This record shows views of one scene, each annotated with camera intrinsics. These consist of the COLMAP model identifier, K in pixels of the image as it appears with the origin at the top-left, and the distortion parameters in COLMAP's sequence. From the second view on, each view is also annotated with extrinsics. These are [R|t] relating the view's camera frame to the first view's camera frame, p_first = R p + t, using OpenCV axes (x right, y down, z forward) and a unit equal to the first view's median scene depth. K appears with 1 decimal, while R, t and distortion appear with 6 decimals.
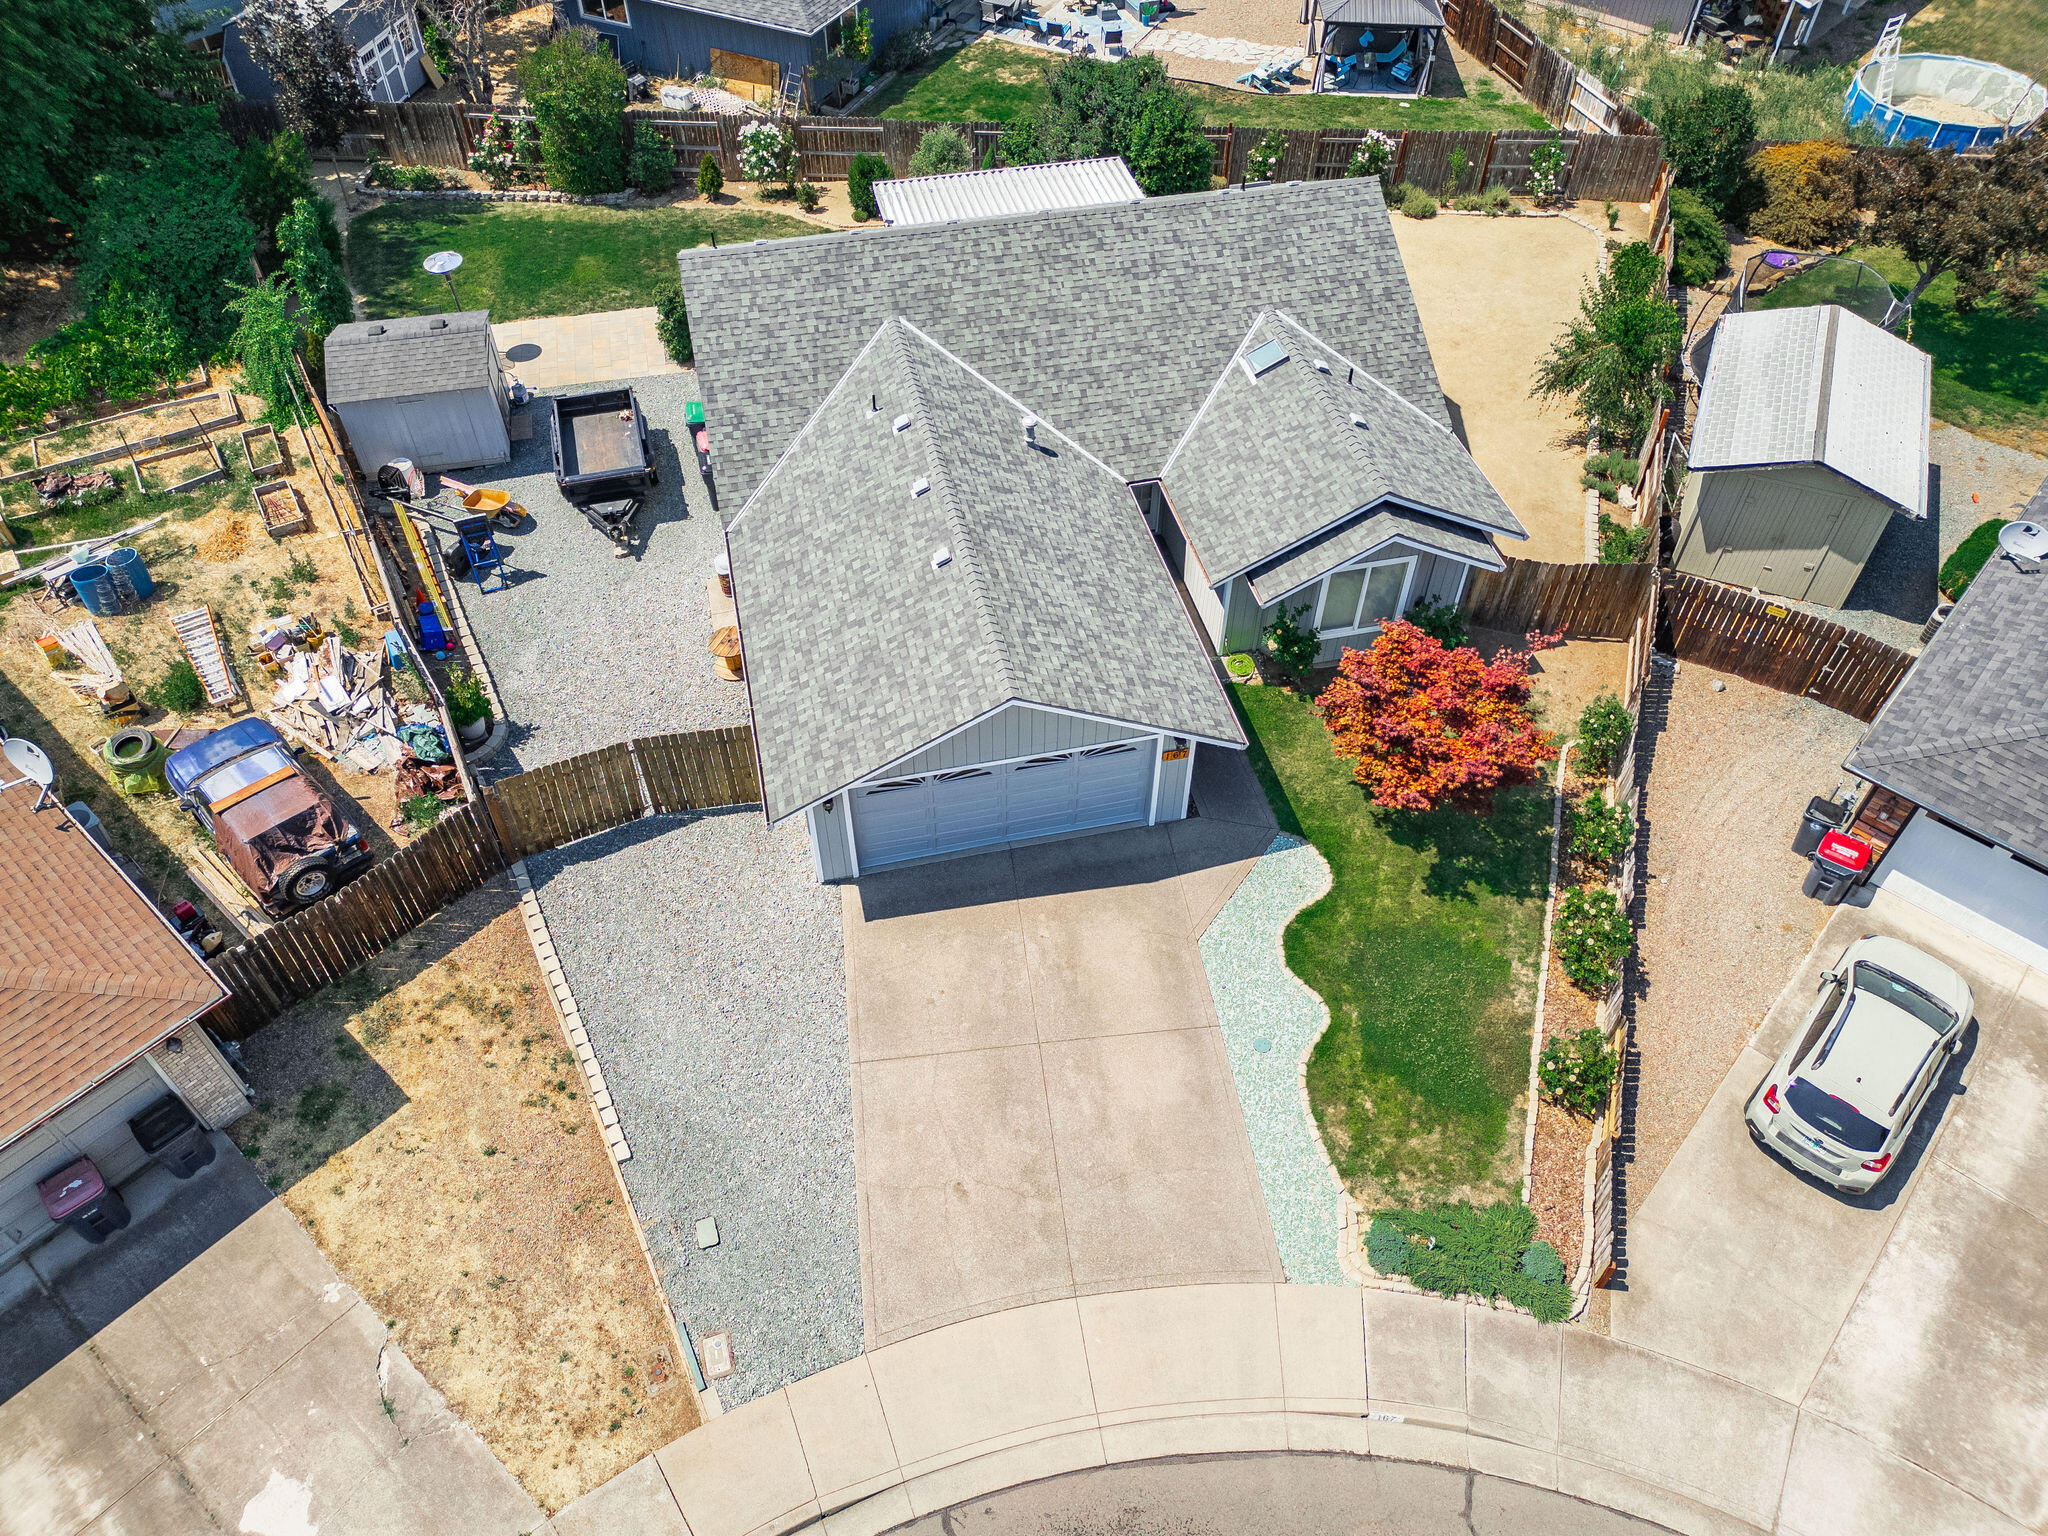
lens RADIAL K [[1435.8, 0, 1018.1], [0, 1435.8, 760.9], [0, 0, 1]] dist [0.066587, -0.068189]
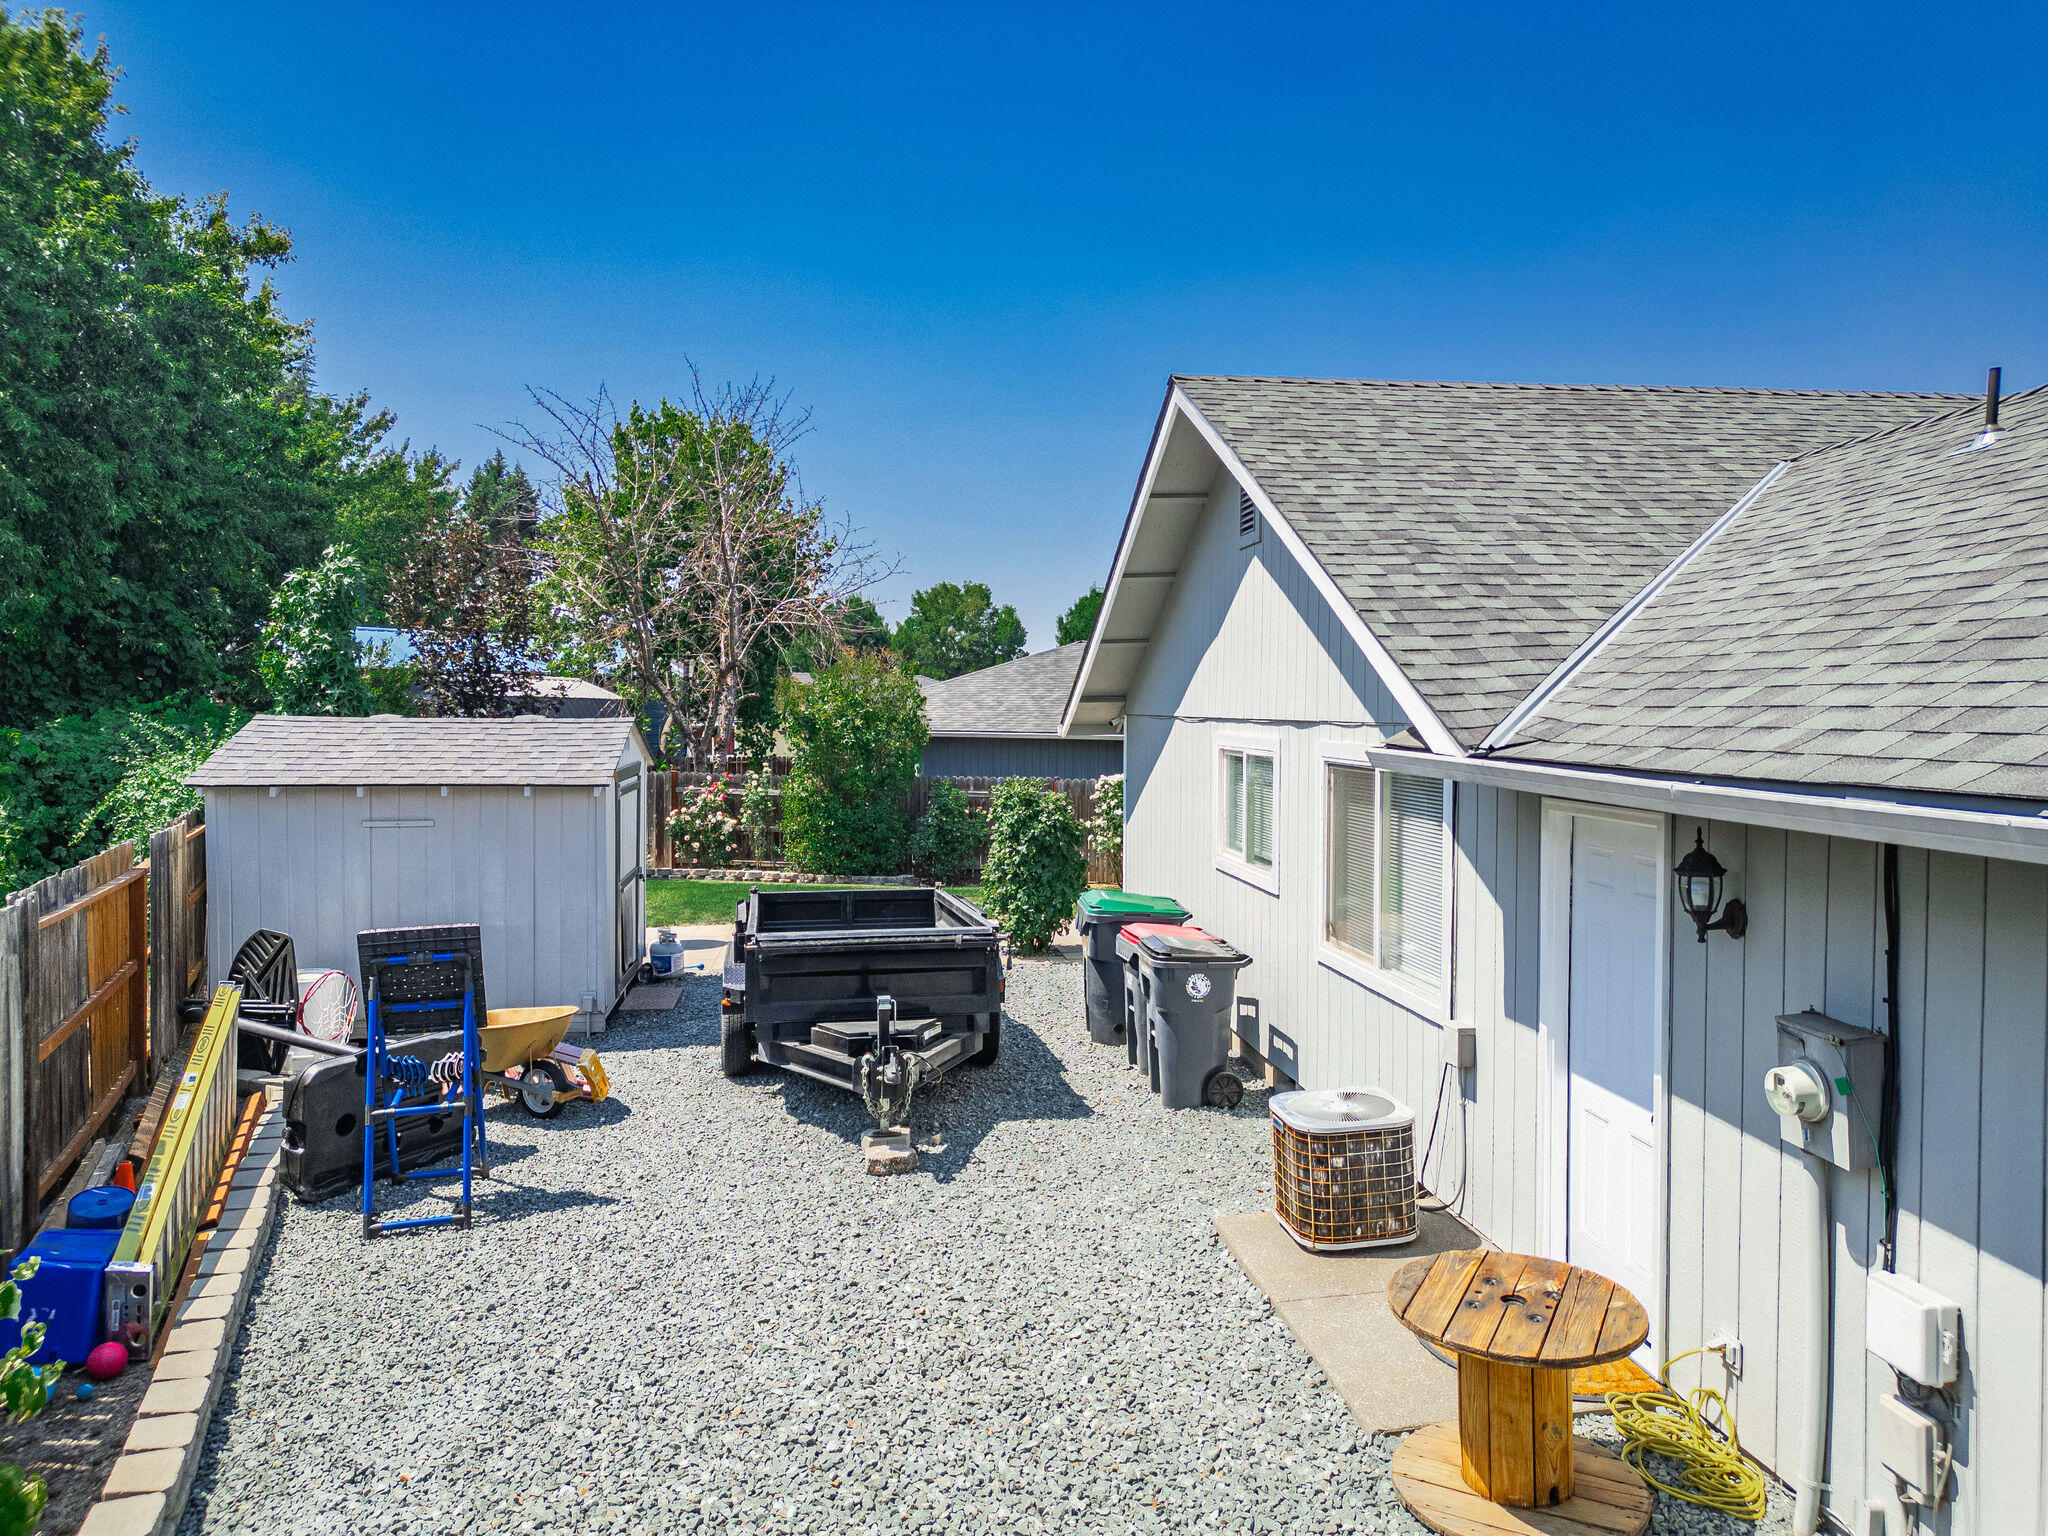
lens RADIAL K [[1435.8, 0, 1021.9], [0, 1435.8, 763.8], [0, 0, 1]] dist [0.066587, -0.068189]
pose [[0.995321, 0.006177, -0.096428, -0.286195], [-0.072781, 0.704341, -0.706120, 0.002666], [0.063557, 0.709834, 0.701495, 0.963688]]
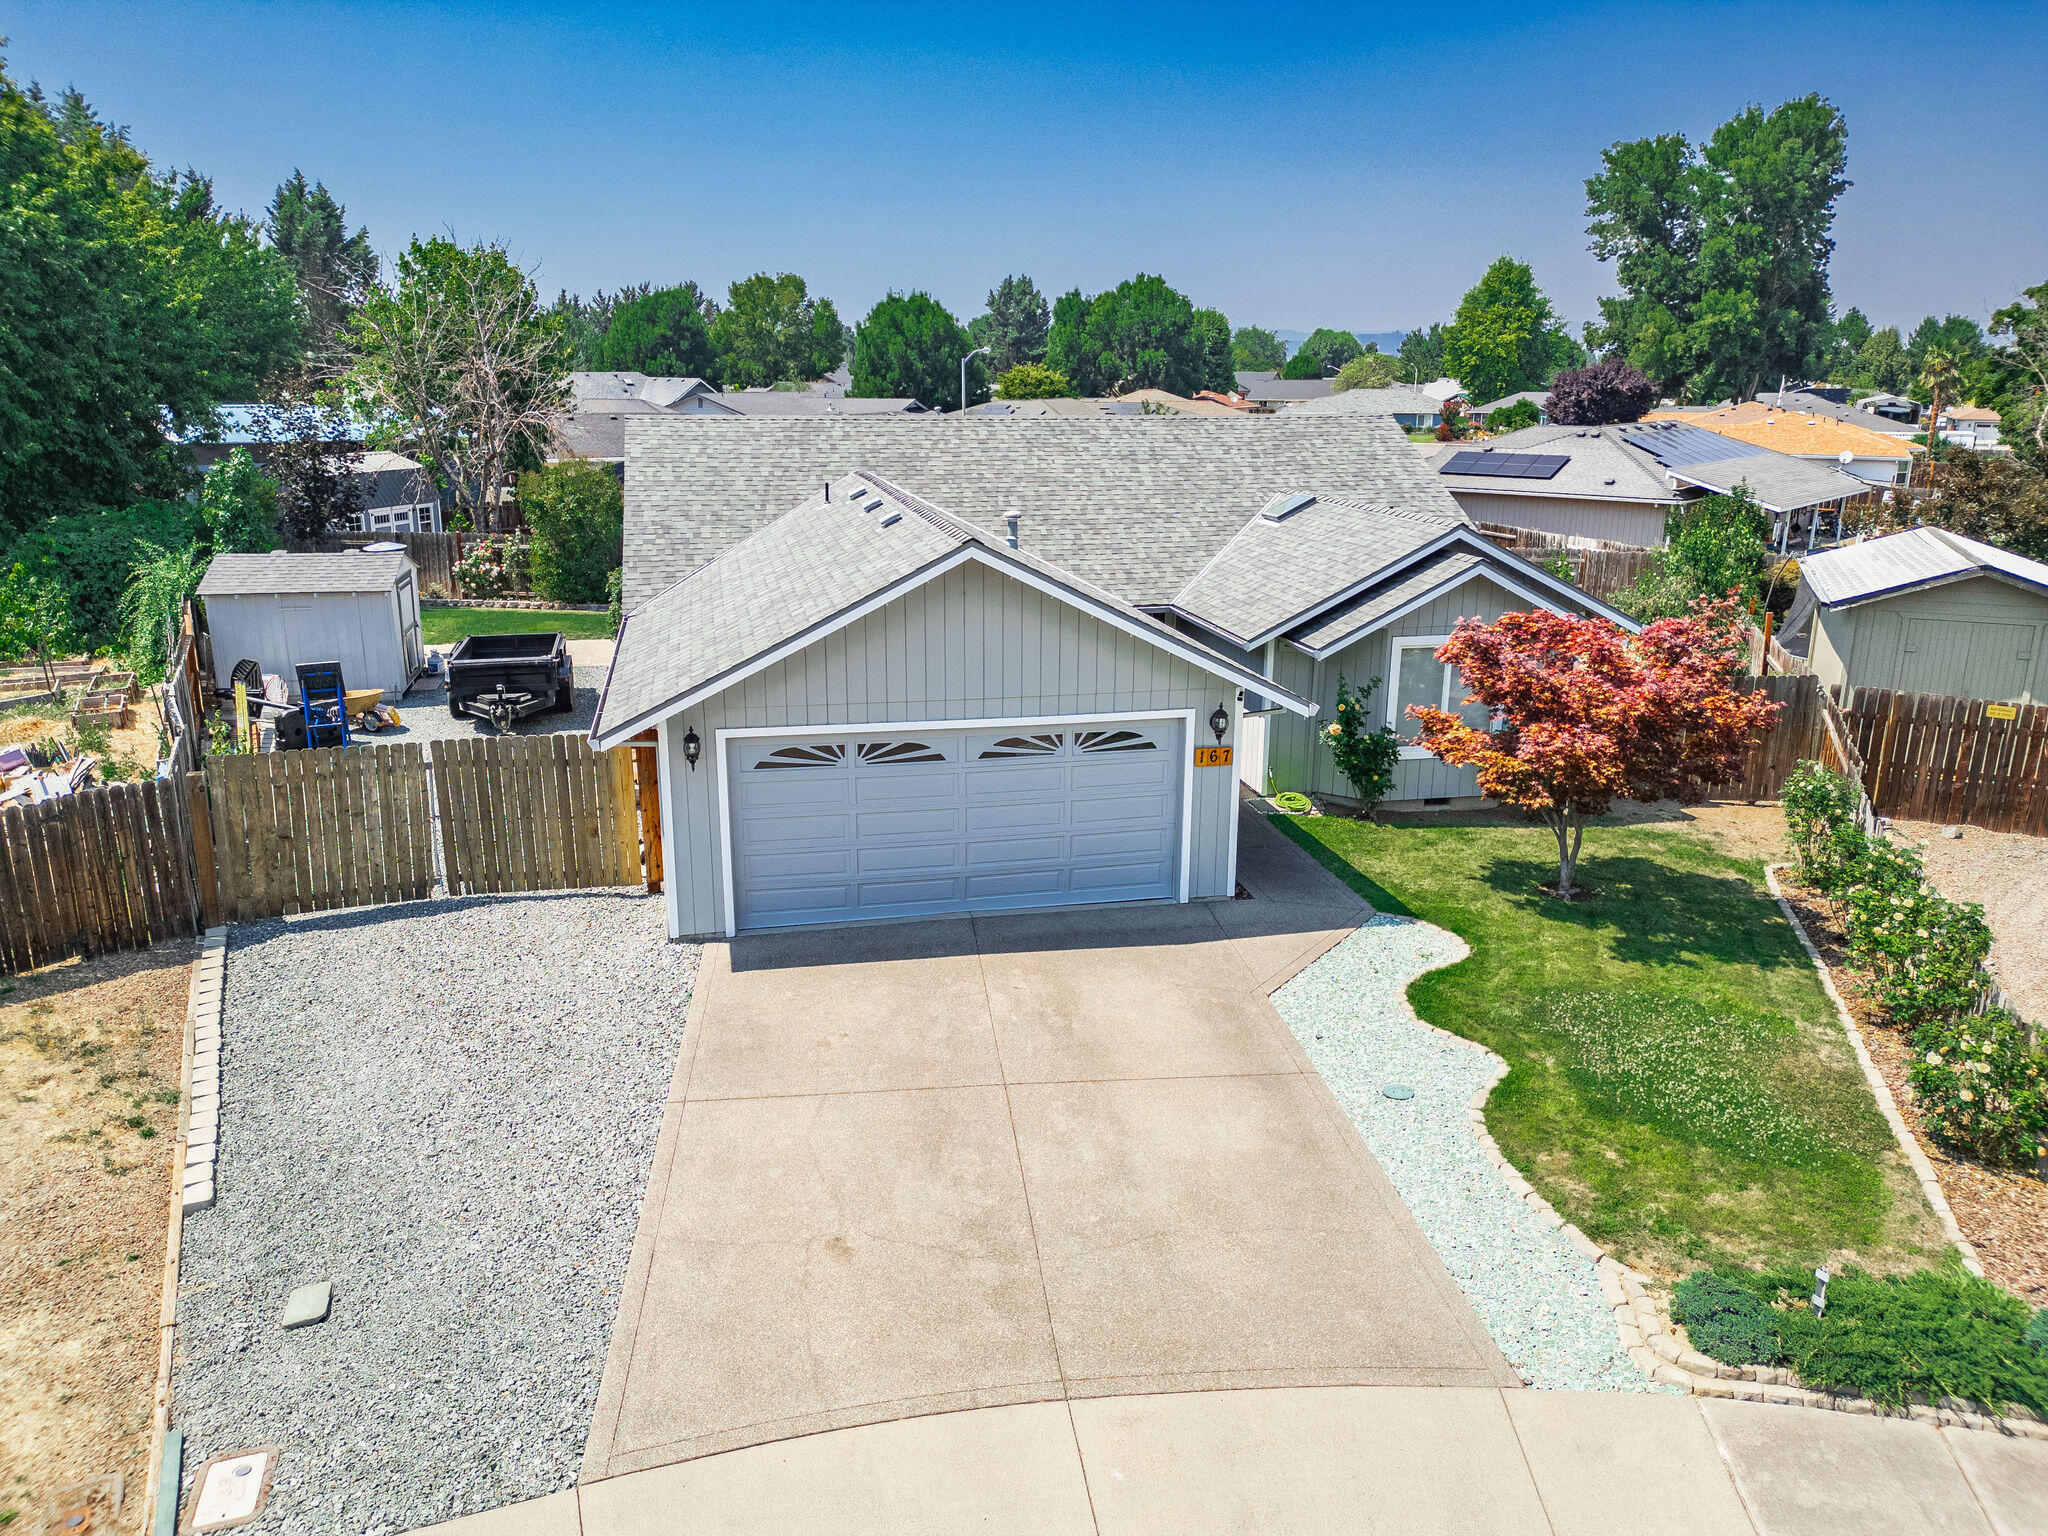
lens RADIAL K [[1435.8, 0, 1017.8], [0, 1435.8, 758.6], [0, 0, 1]] dist [0.066587, -0.068189]
pose [[0.999931, 0.006787, -0.009560, 0.023124], [-0.010852, 0.844362, -0.535662, 0.375163], [0.004436, 0.535729, 0.844378, 0.427563]]
